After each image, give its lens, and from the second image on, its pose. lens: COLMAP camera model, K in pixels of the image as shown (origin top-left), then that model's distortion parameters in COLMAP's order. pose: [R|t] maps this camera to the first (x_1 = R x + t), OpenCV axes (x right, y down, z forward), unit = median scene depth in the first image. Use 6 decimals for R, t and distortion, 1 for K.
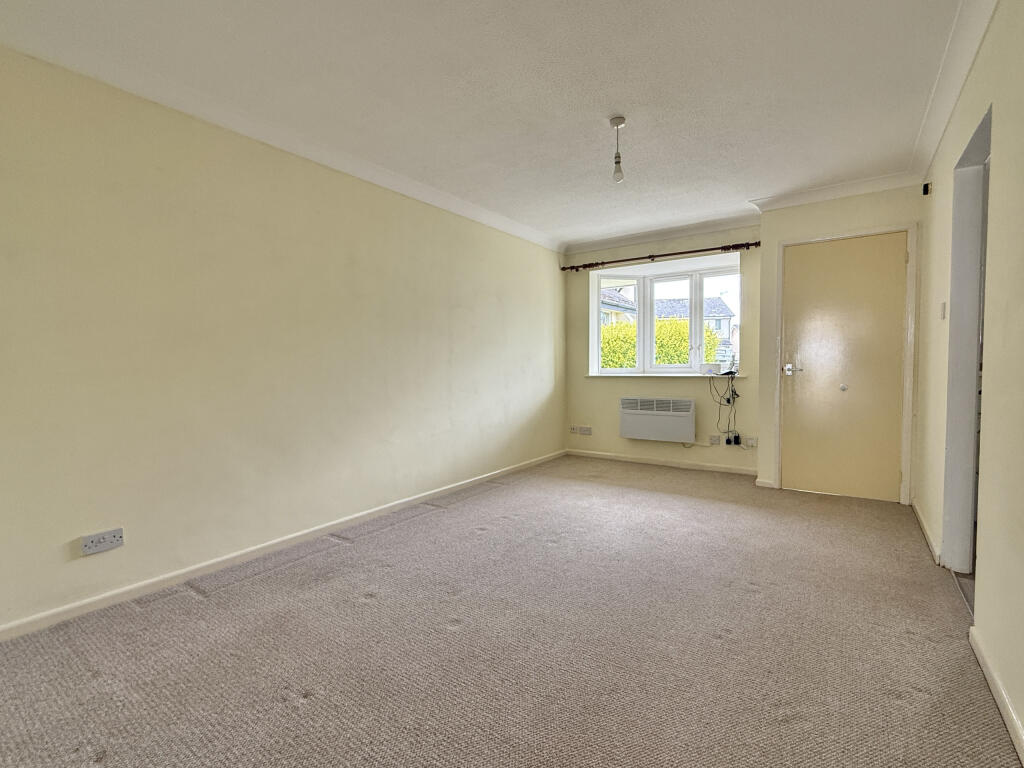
lens RADIAL K [[492.0, 0, 511.8], [0, 492.0, 383.9], [0, 0, 1]] dist [0.014598, 0.005074]
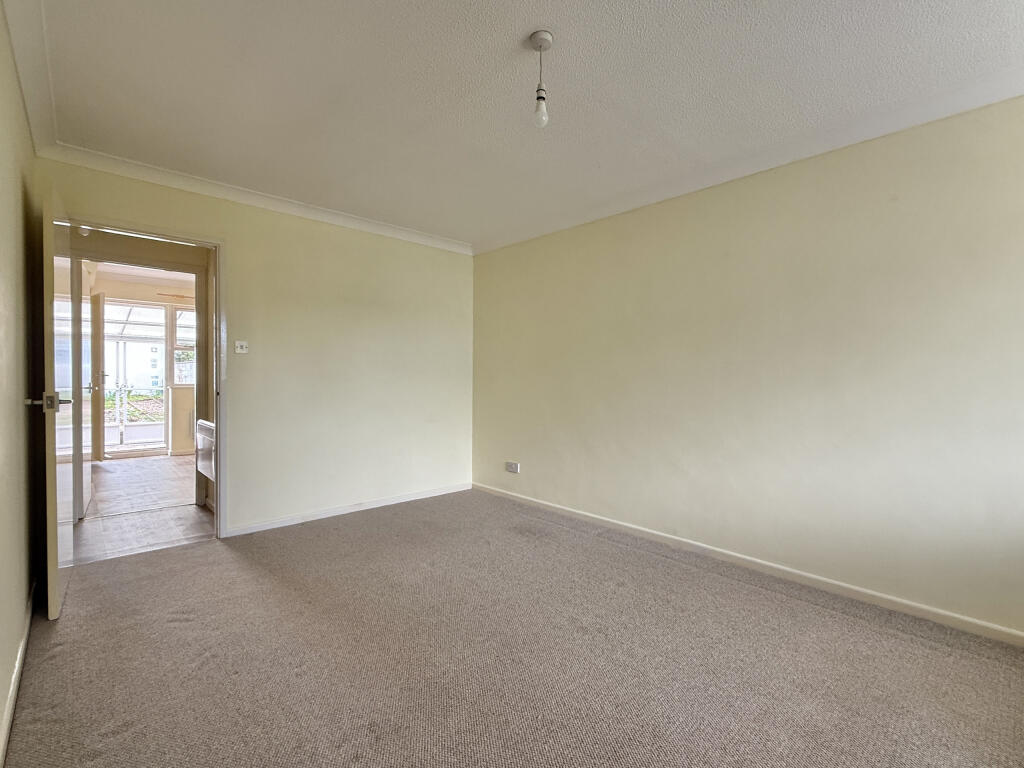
lens RADIAL K [[492.0, 0, 512.8], [0, 492.0, 380.8], [0, 0, 1]] dist [0.014598, 0.005074]
pose [[-0.248864, 0.024540, -0.968228, 1.040084], [-0.030897, 0.998969, 0.033260, -0.107239], [0.968046, 0.038193, -0.247849, 1.308890]]
